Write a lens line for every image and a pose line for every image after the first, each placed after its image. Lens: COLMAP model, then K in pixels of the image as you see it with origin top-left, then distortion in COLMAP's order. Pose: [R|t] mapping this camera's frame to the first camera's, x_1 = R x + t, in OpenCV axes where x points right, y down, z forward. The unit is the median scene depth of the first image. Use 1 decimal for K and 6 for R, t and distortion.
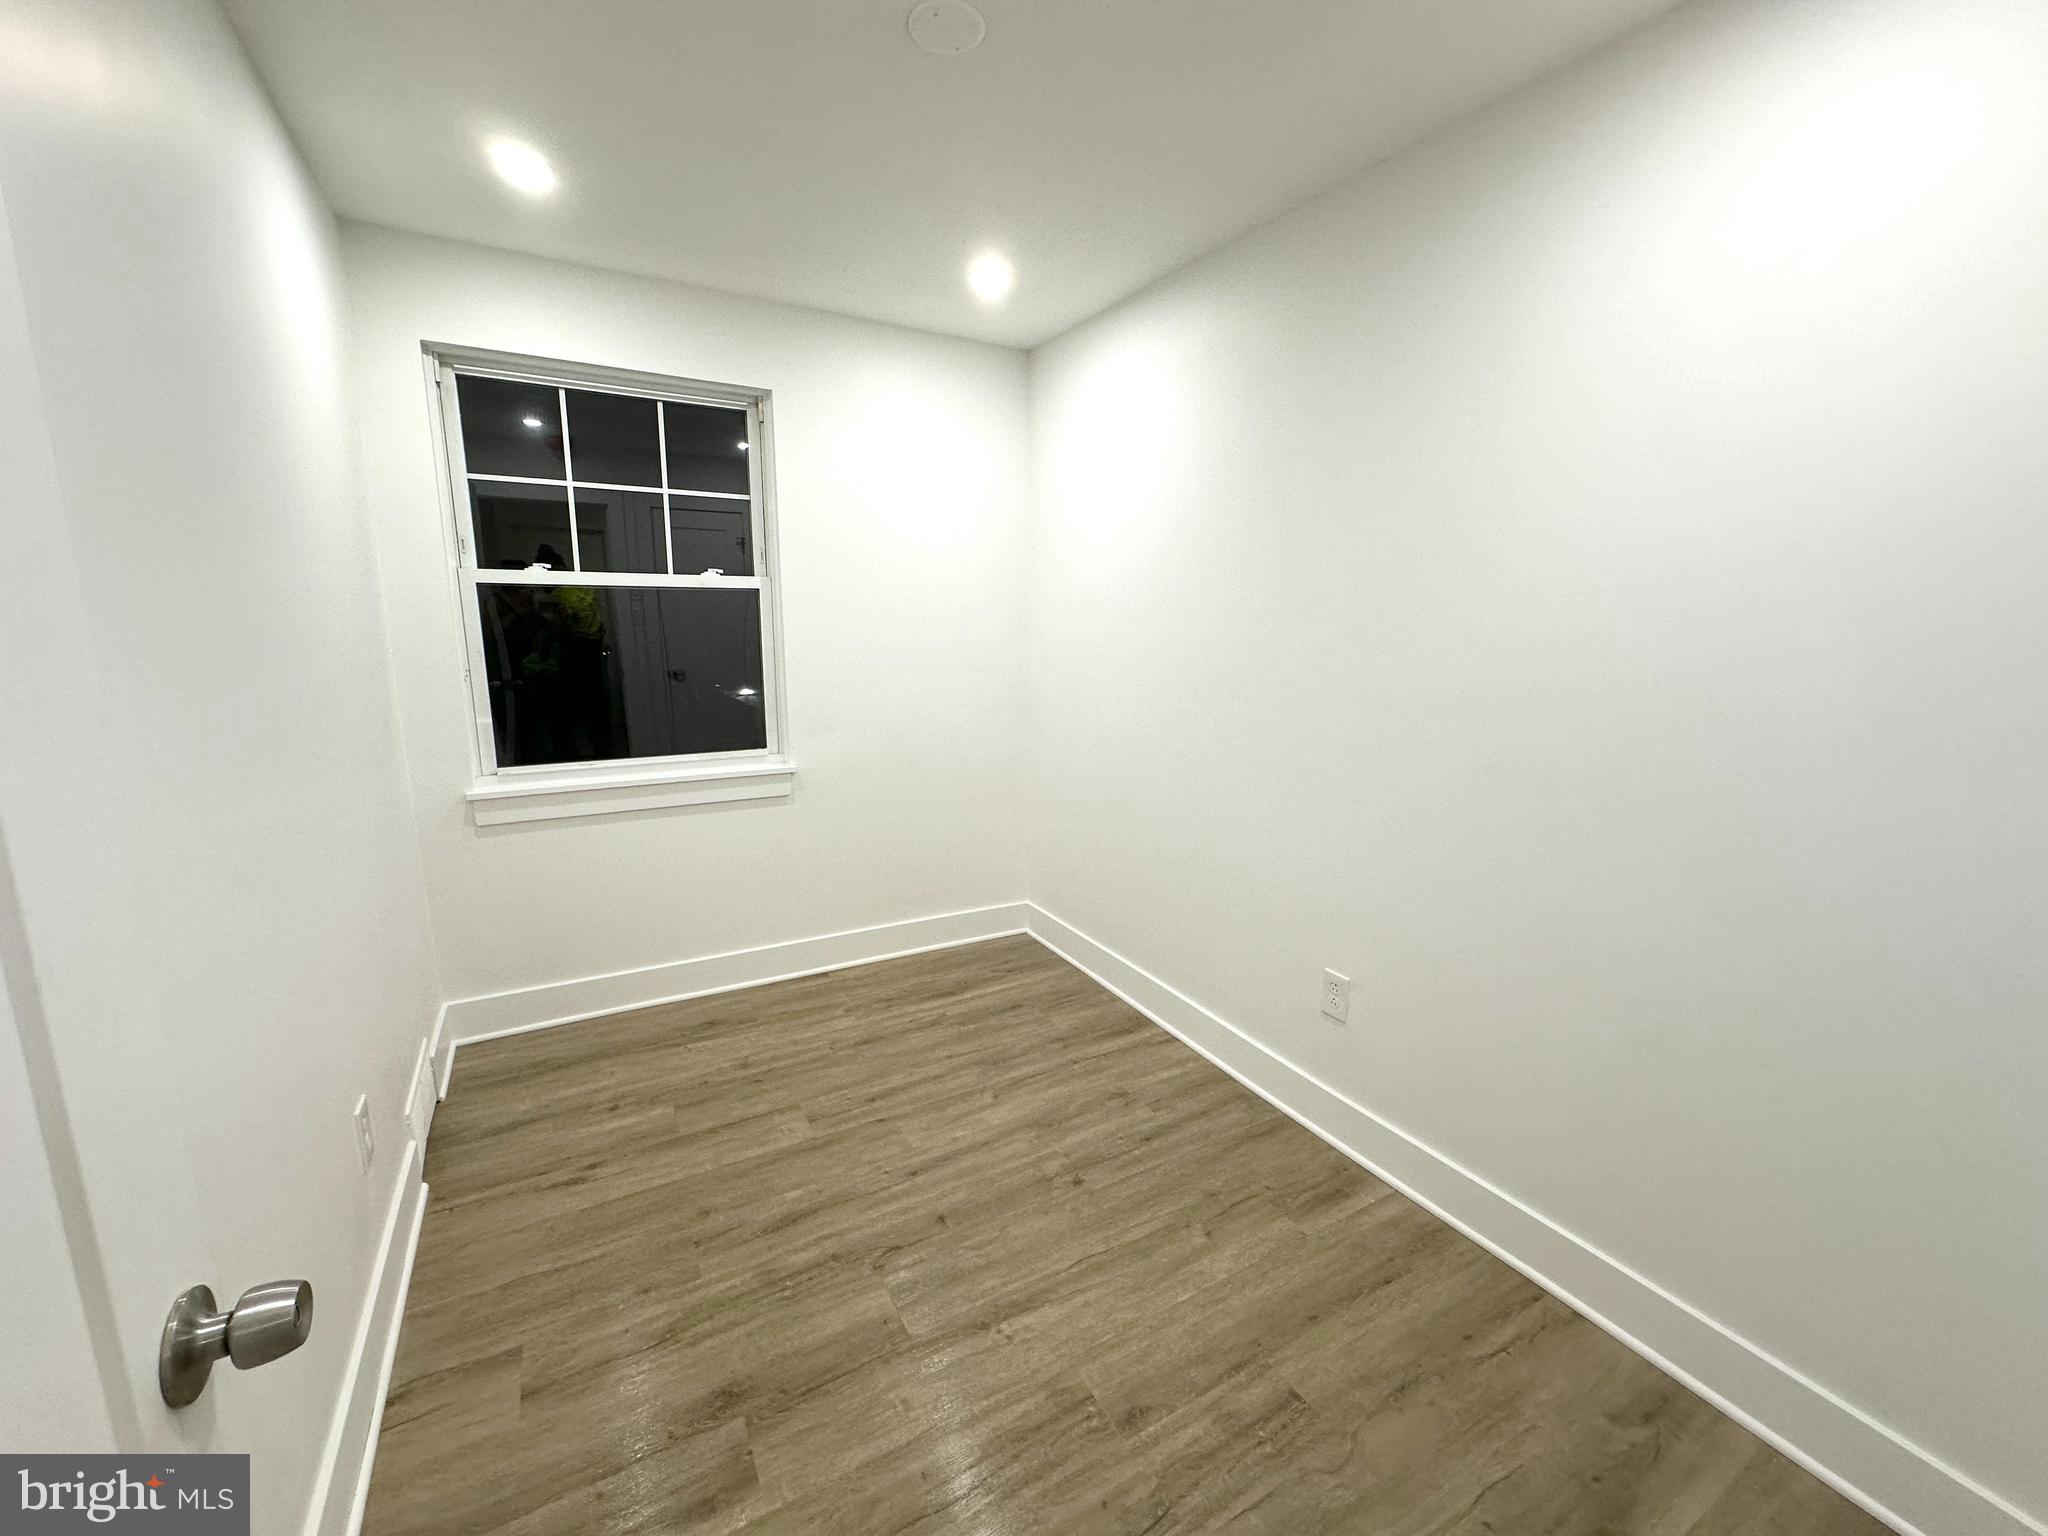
lens RADIAL K [[830.0, 0, 1039.6], [0, 830.0, 760.6], [0, 0, 1]] dist [-0.001966, -0.000993]
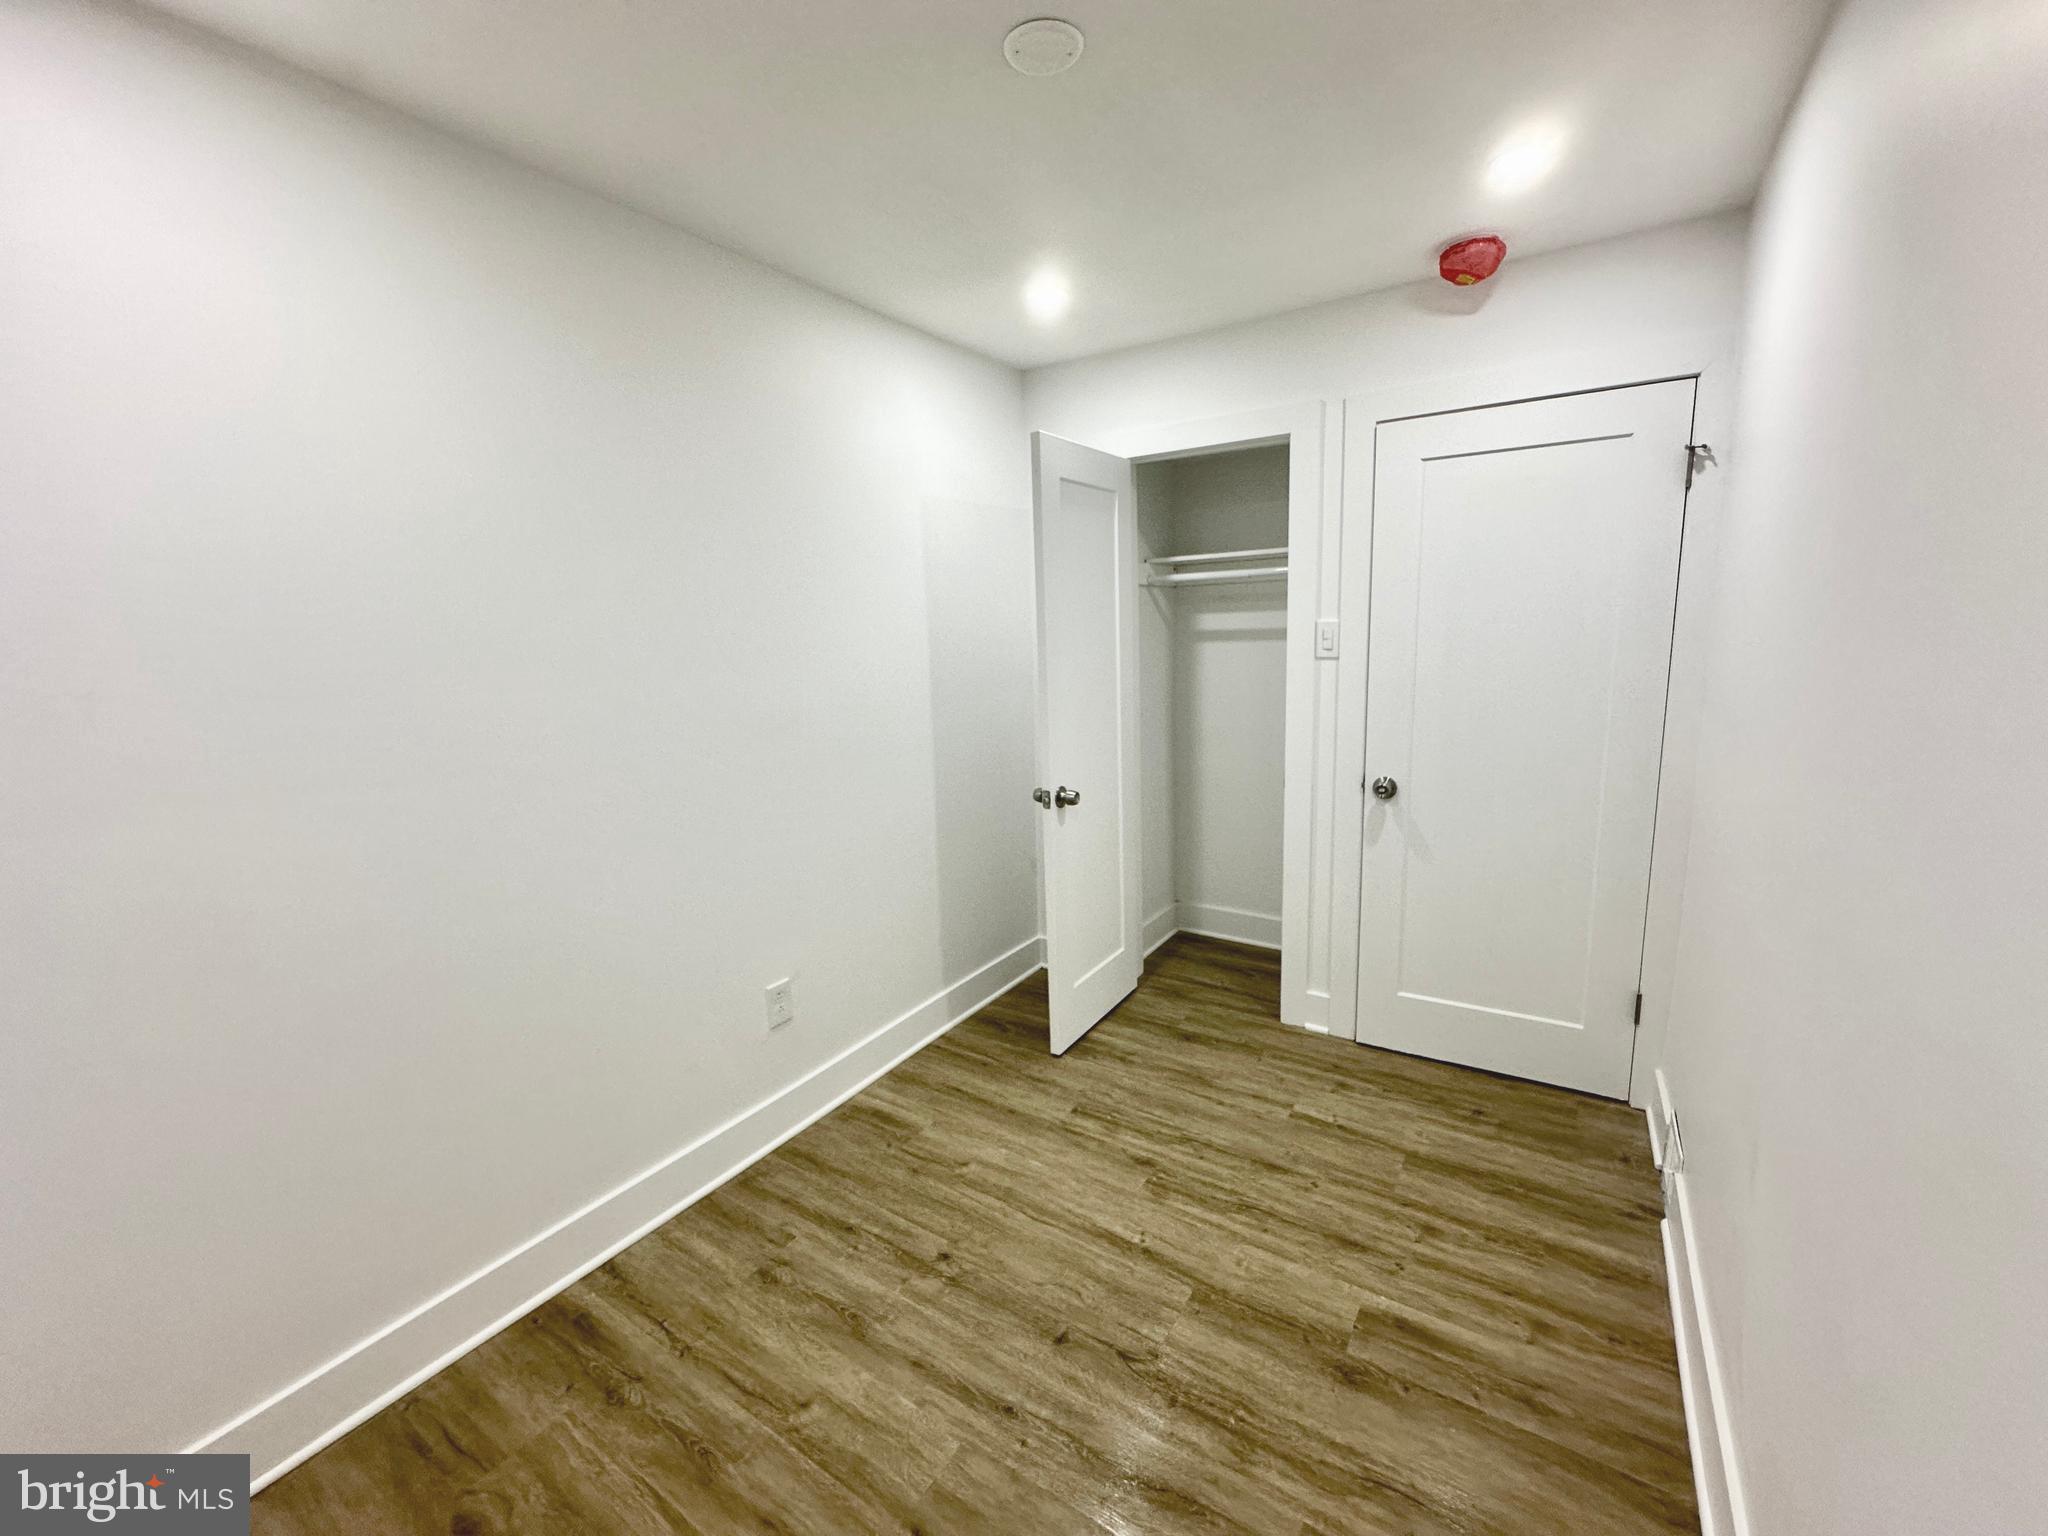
lens RADIAL K [[830.0, 0, 1014.9], [0, 830.0, 751.4], [0, 0, 1]] dist [-0.001966, -0.000993]
pose [[-0.437833, -0.126868, 0.890060, -0.824113], [0.191547, 0.954101, 0.230221, -0.259714], [-0.878415, 0.271286, -0.393436, 1.256955]]
